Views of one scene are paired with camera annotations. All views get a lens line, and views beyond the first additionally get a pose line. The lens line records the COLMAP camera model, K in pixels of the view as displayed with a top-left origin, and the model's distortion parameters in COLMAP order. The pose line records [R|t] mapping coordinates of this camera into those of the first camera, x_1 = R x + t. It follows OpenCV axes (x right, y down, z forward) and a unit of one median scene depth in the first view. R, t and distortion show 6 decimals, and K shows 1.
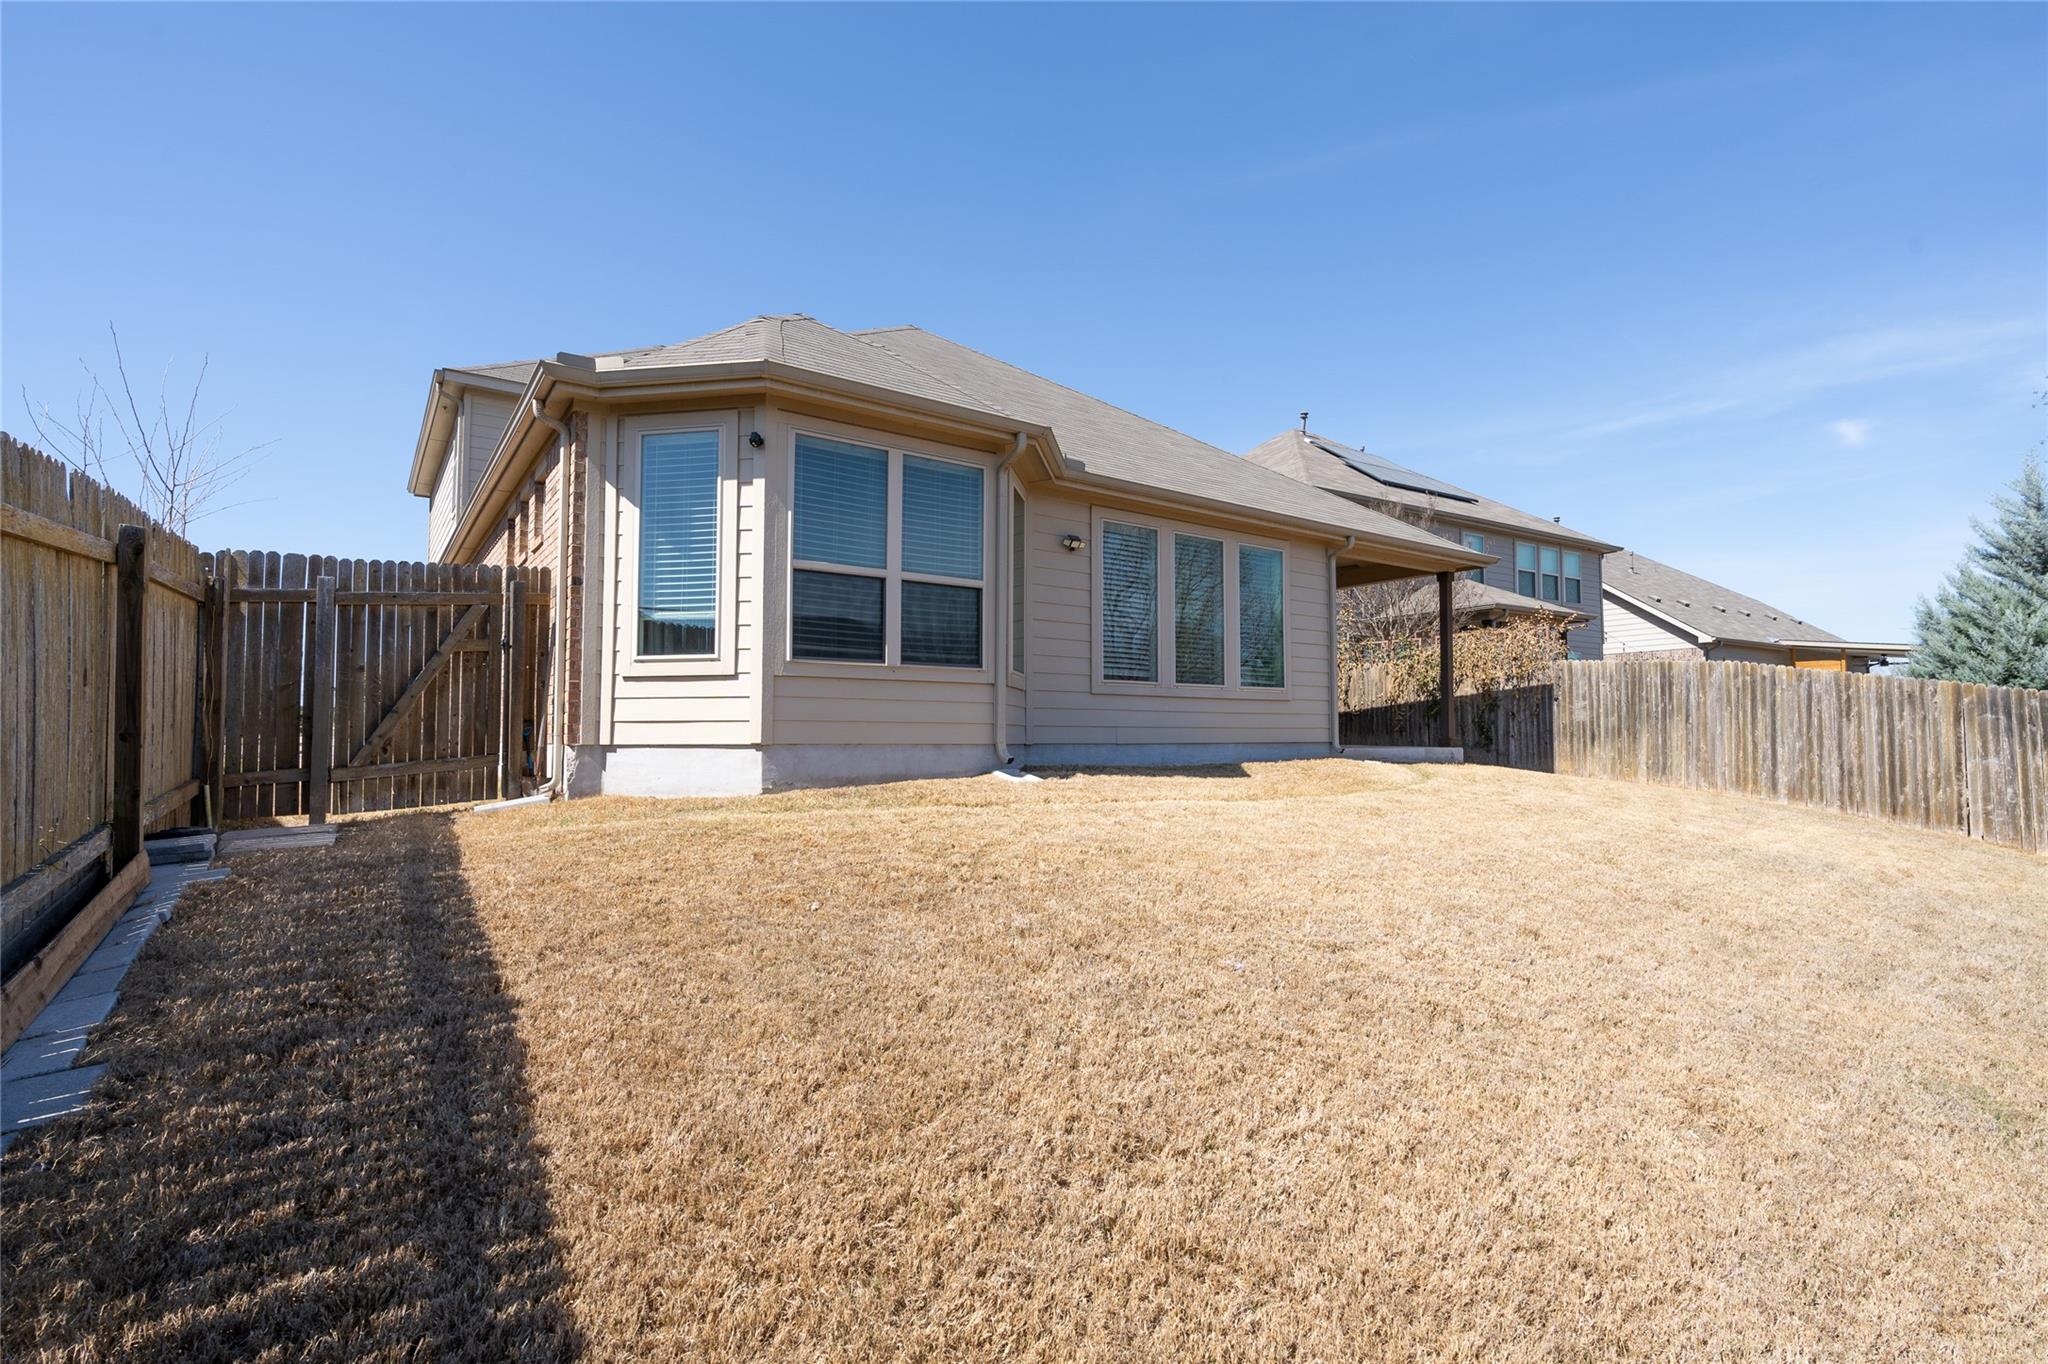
lens RADIAL K [[919.8, 0, 1024.0], [0, 919.8, 682.0], [0, 0, 1]] dist [-0.004594, 0.000196]
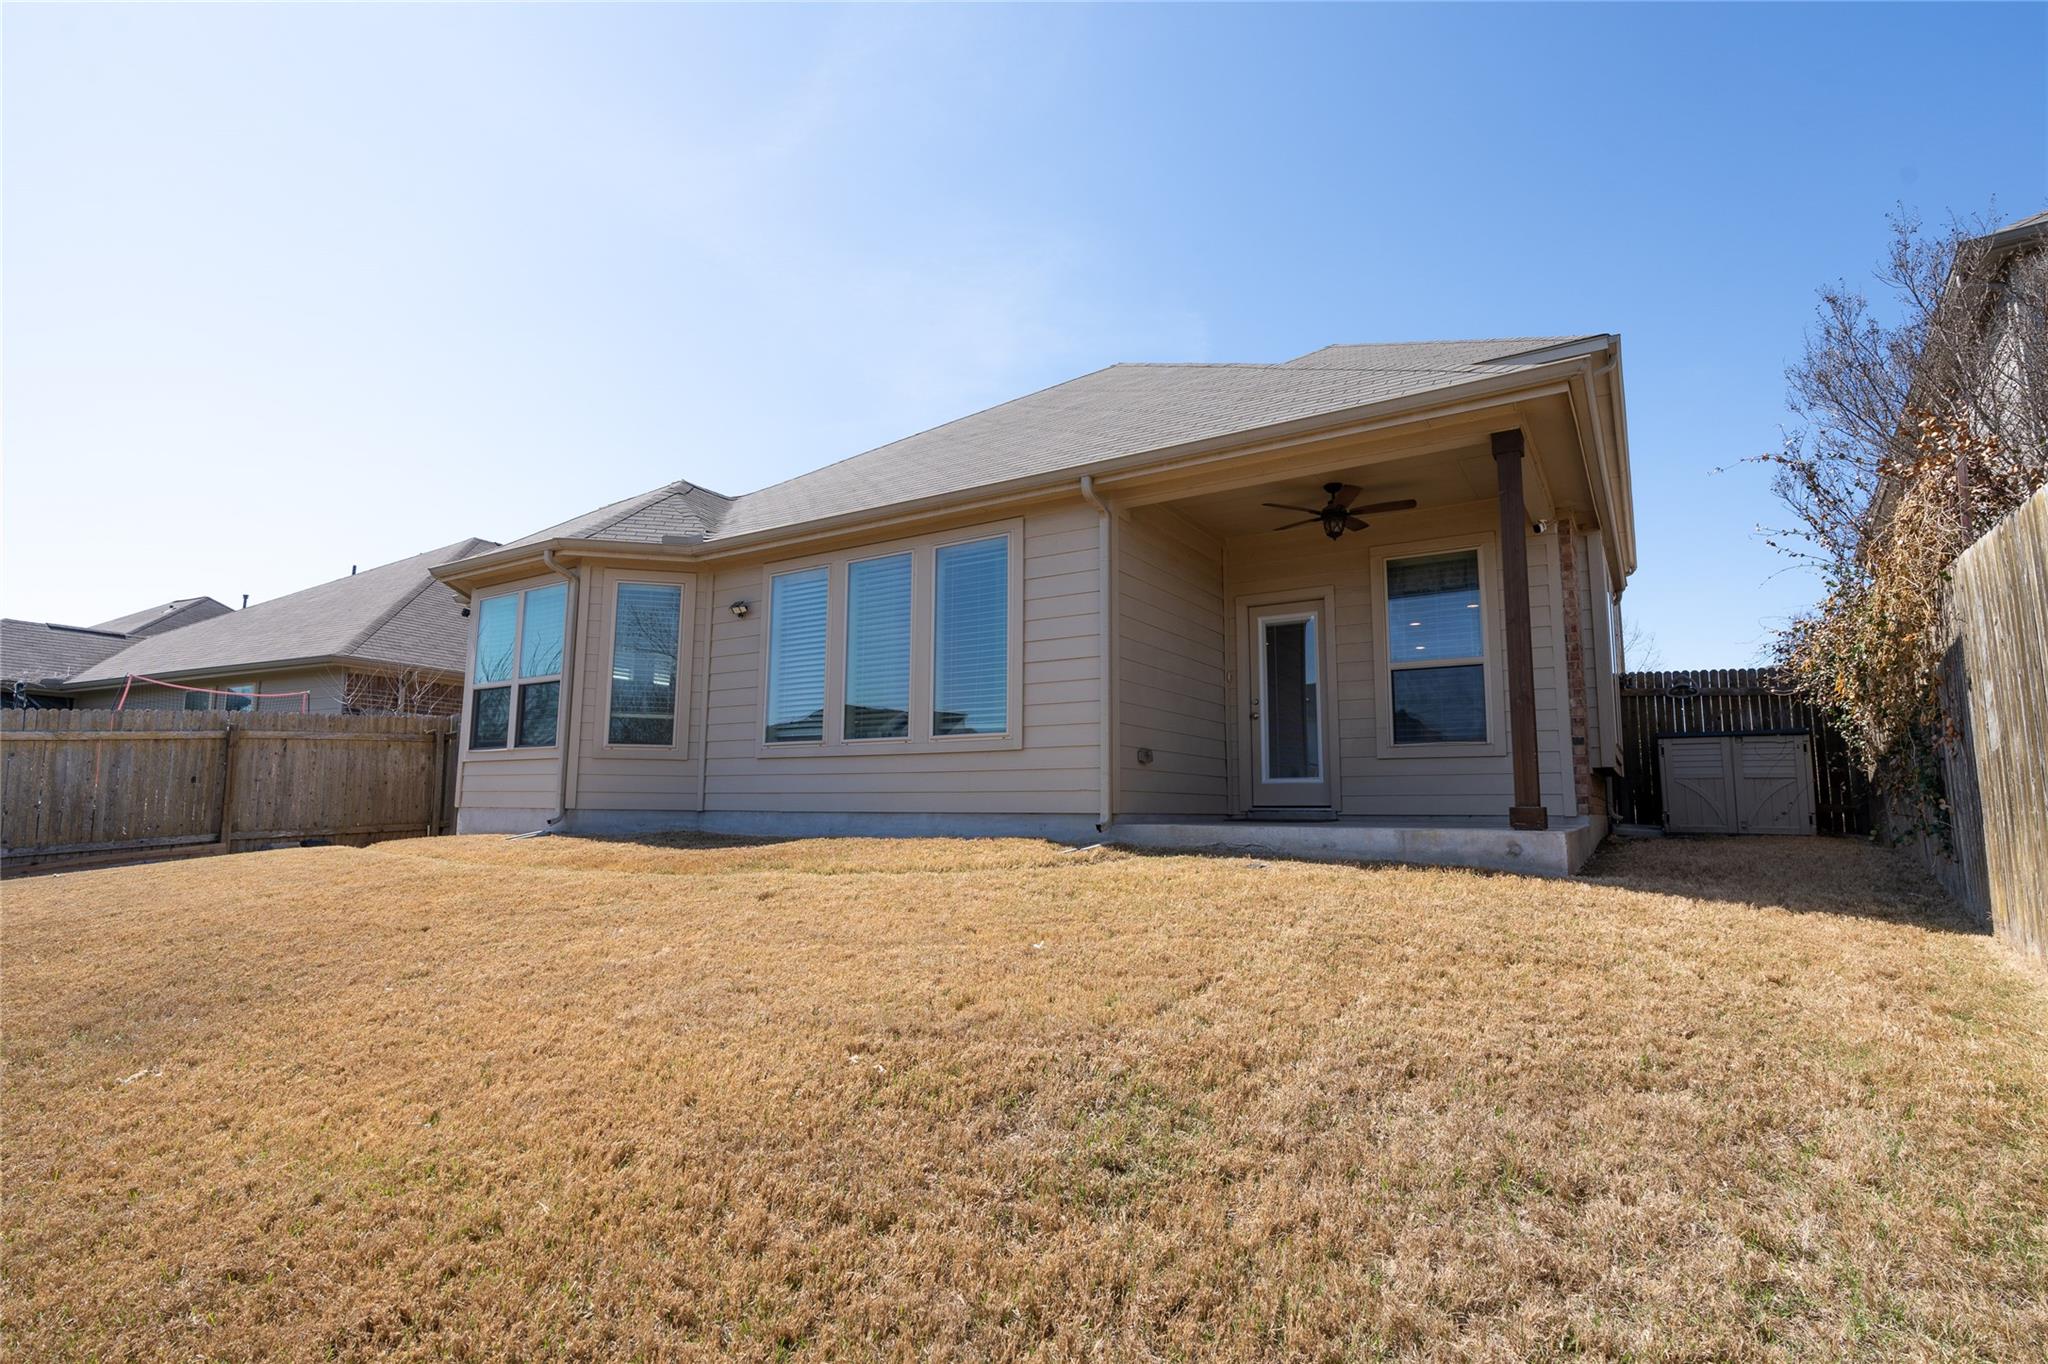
lens RADIAL K [[919.8, 0, 1024.0], [0, 919.8, 682.0], [0, 0, 1]] dist [-0.004594, 0.000196]
pose [[0.393647, -0.121603, -0.911183, 1.005307], [0.048572, 0.992579, -0.111482, 0.051444], [0.917977, -0.000373, 0.396632, 0.832809]]
